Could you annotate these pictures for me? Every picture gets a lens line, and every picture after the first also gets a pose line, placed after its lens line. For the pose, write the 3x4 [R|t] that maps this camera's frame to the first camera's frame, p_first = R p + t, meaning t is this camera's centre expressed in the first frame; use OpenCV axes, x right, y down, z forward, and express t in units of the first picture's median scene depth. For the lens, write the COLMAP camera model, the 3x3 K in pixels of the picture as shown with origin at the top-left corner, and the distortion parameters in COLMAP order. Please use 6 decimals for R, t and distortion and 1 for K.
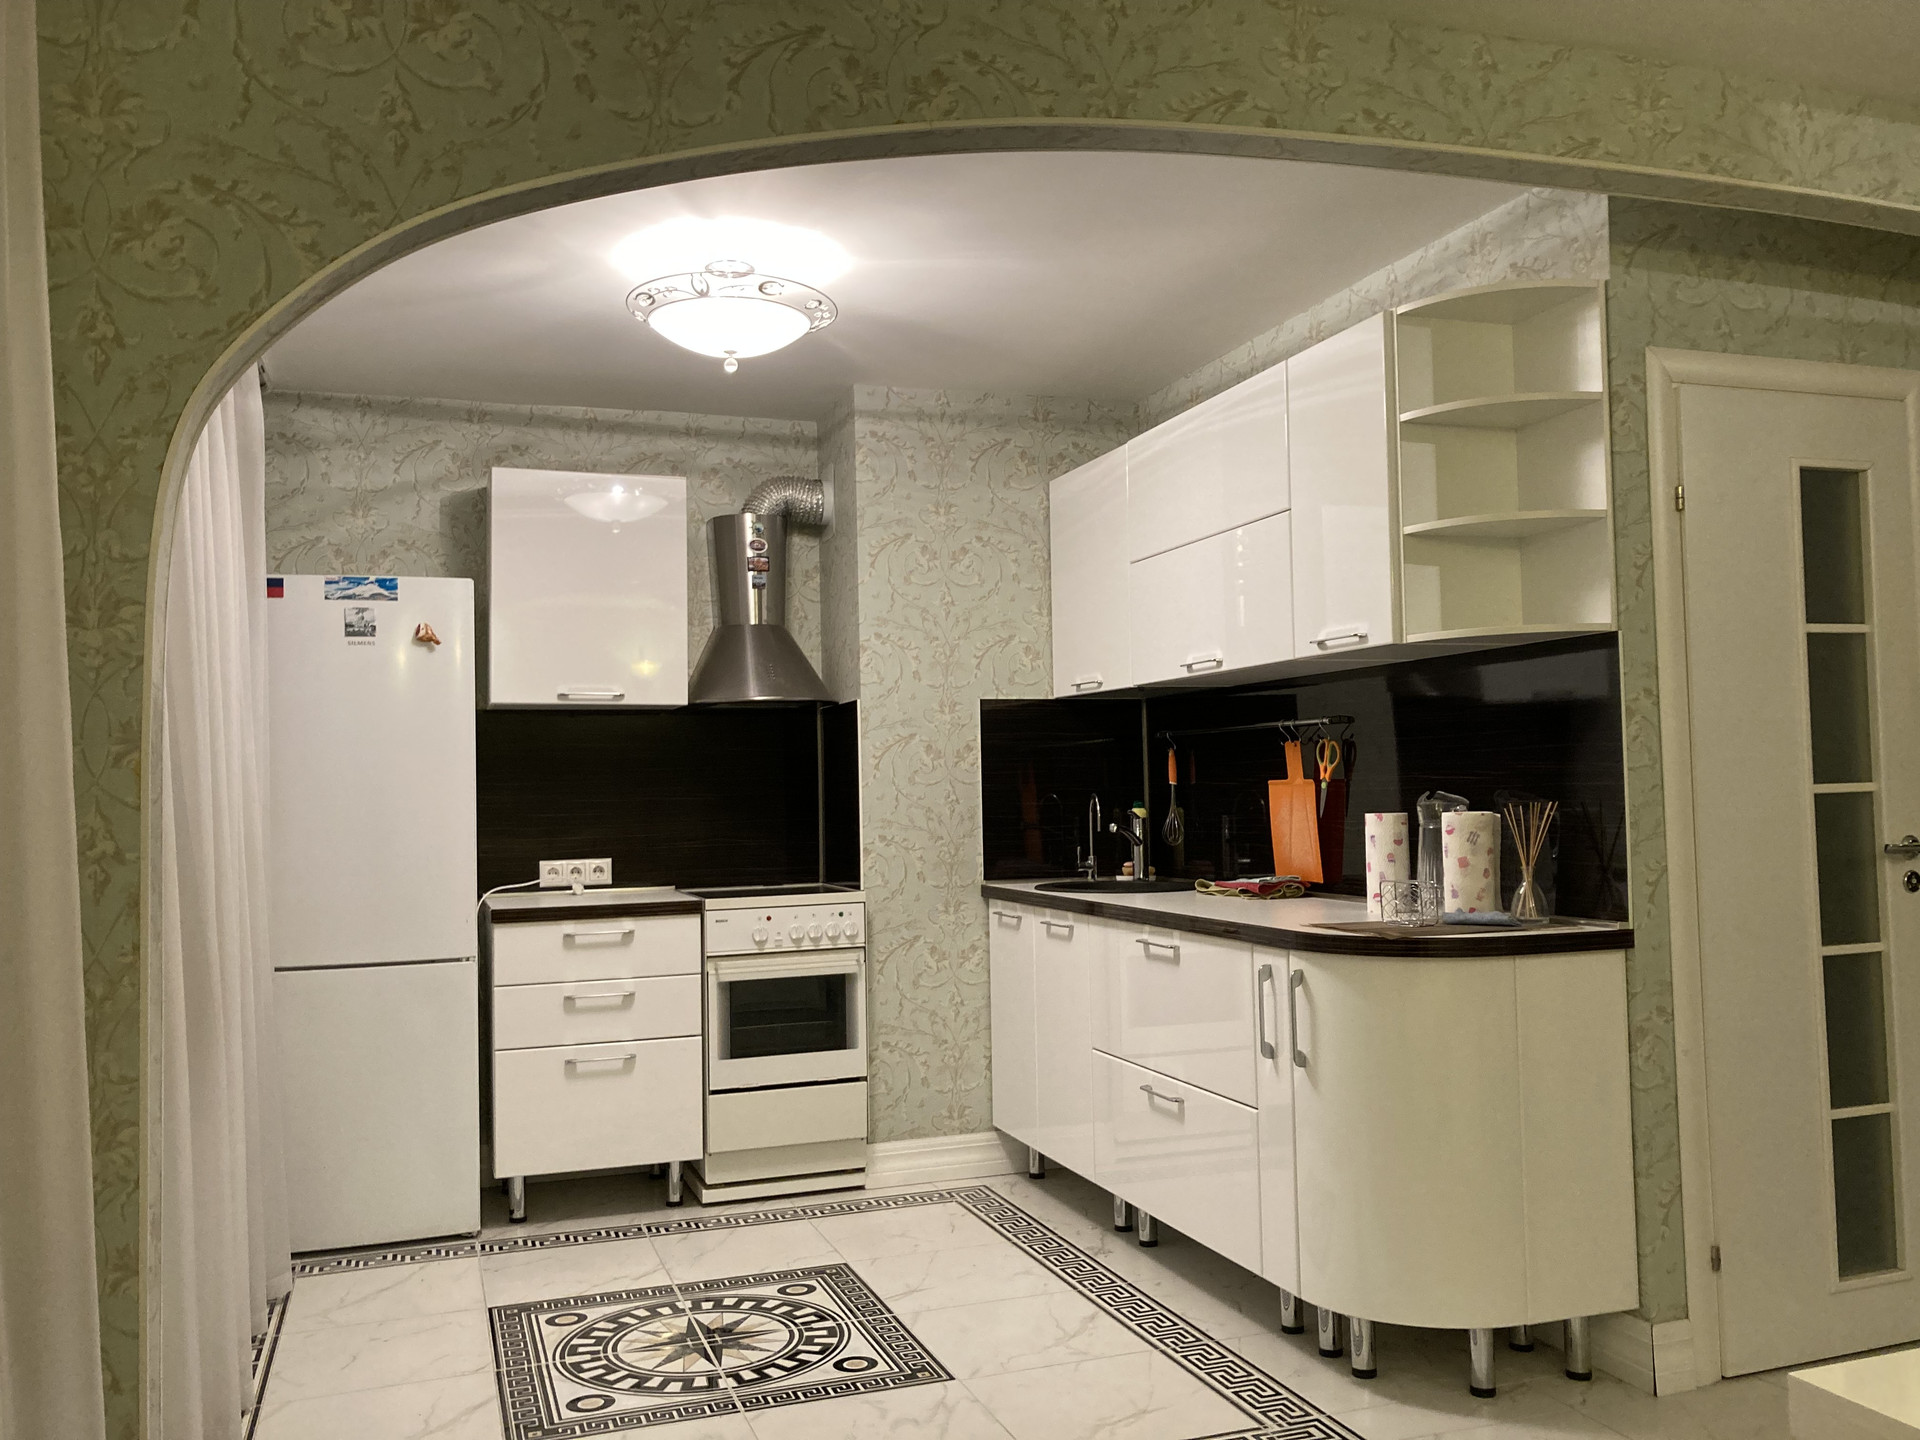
lens RADIAL K [[1570.5, 0, 991.3], [0, 1570.5, 713.6], [0, 0, 1]] dist [0.023188, -0.013082]
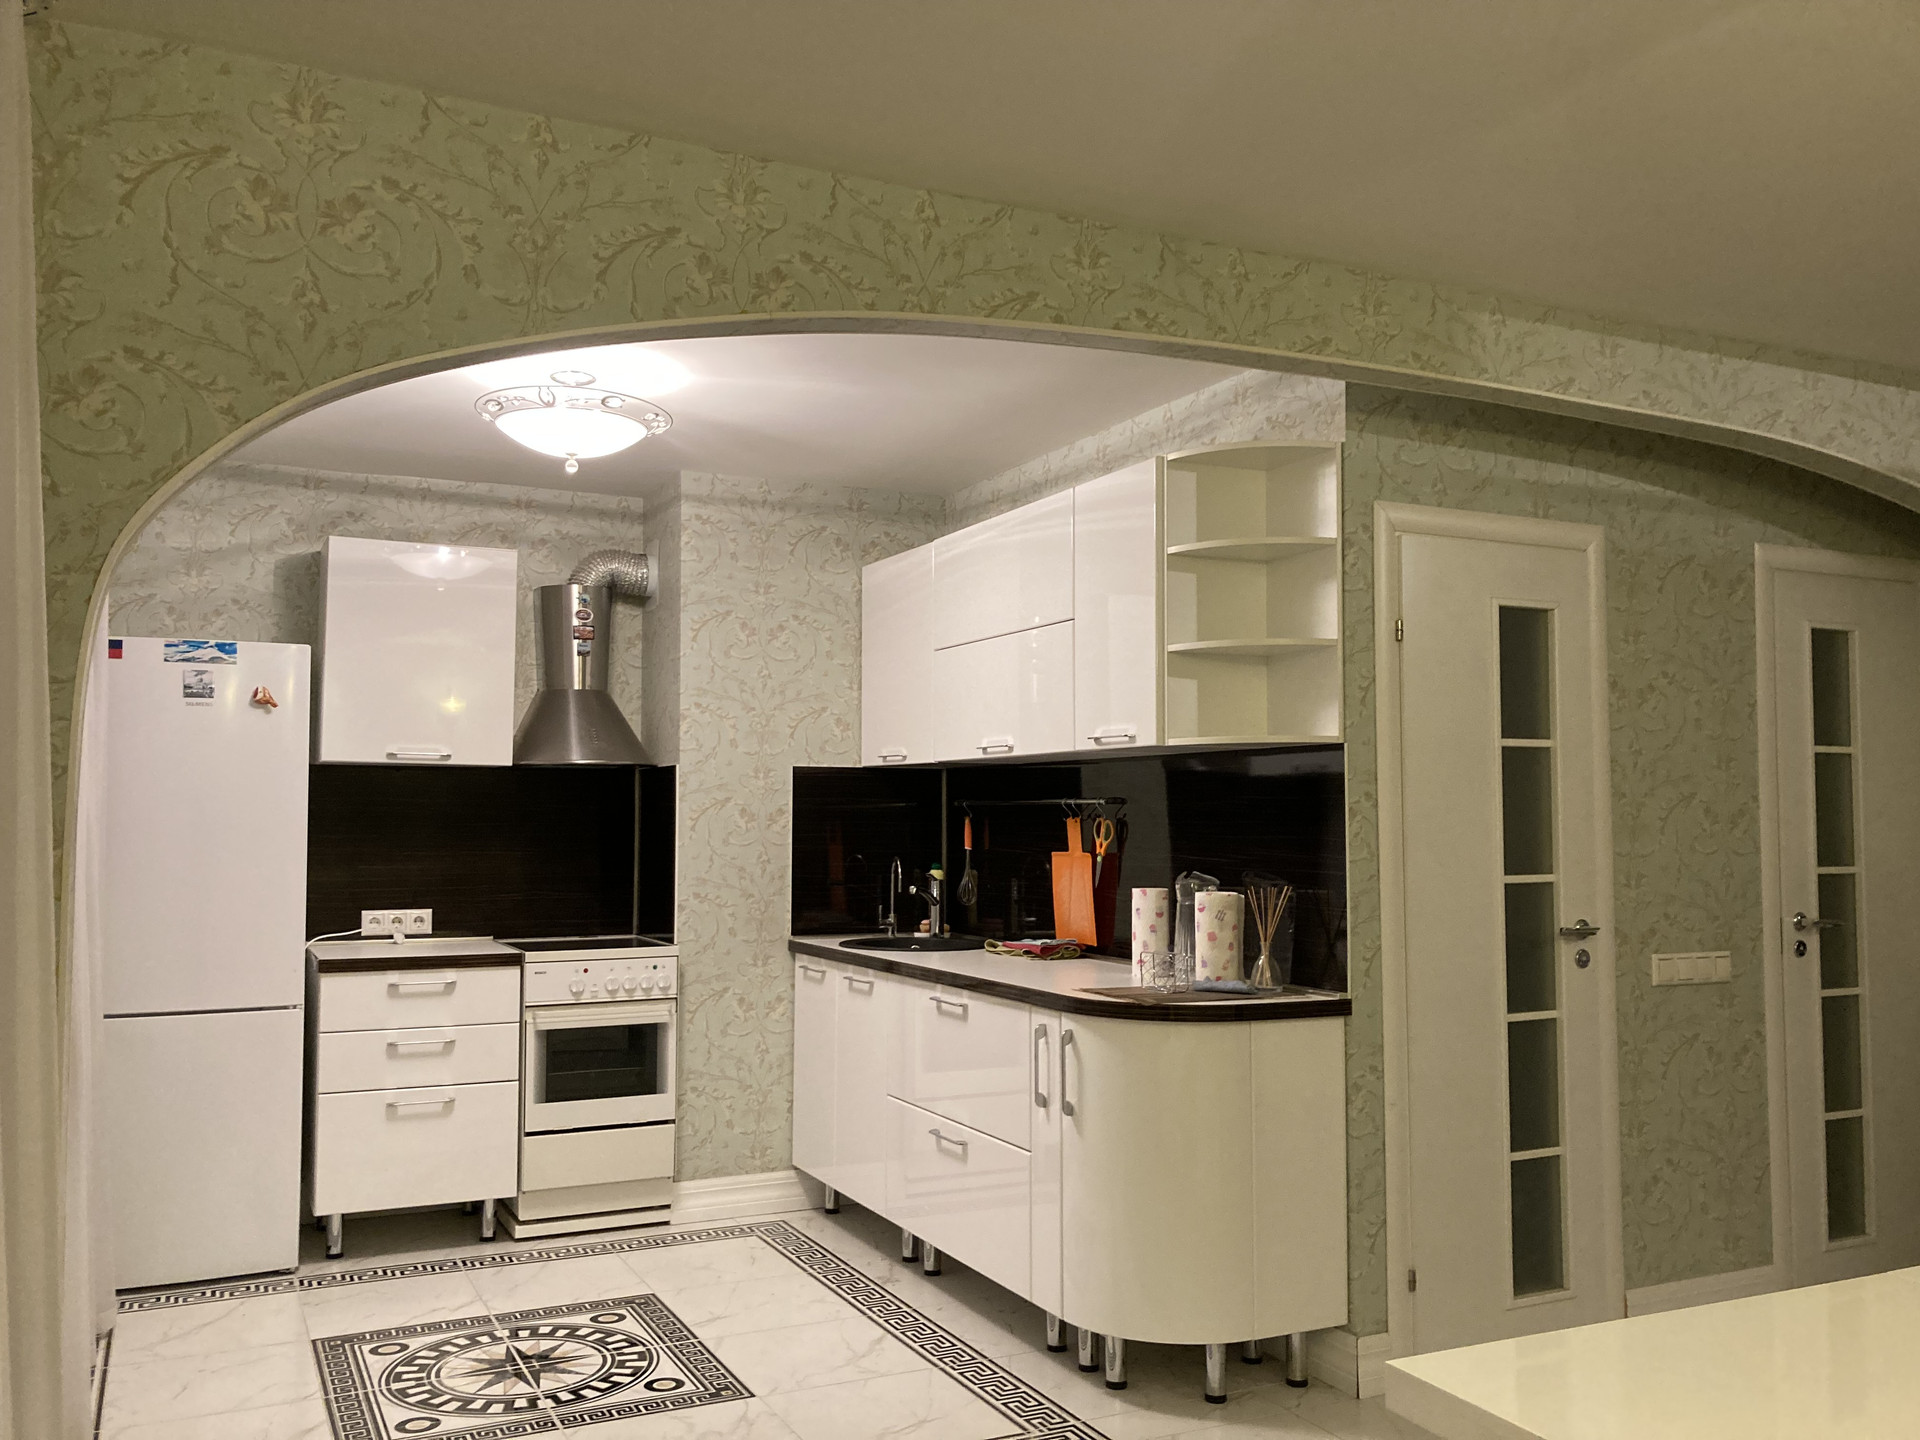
lens RADIAL K [[1589.2, 0, 960.0], [0, 1589.2, 720.0], [0, 0, 1]] dist [0.023478, -0.005538]
pose [[0.994163, 0.027827, 0.104243, -0.009021], [-0.026745, 0.999573, -0.011756, -0.042783], [-0.104525, 0.008899, 0.994482, -0.130730]]
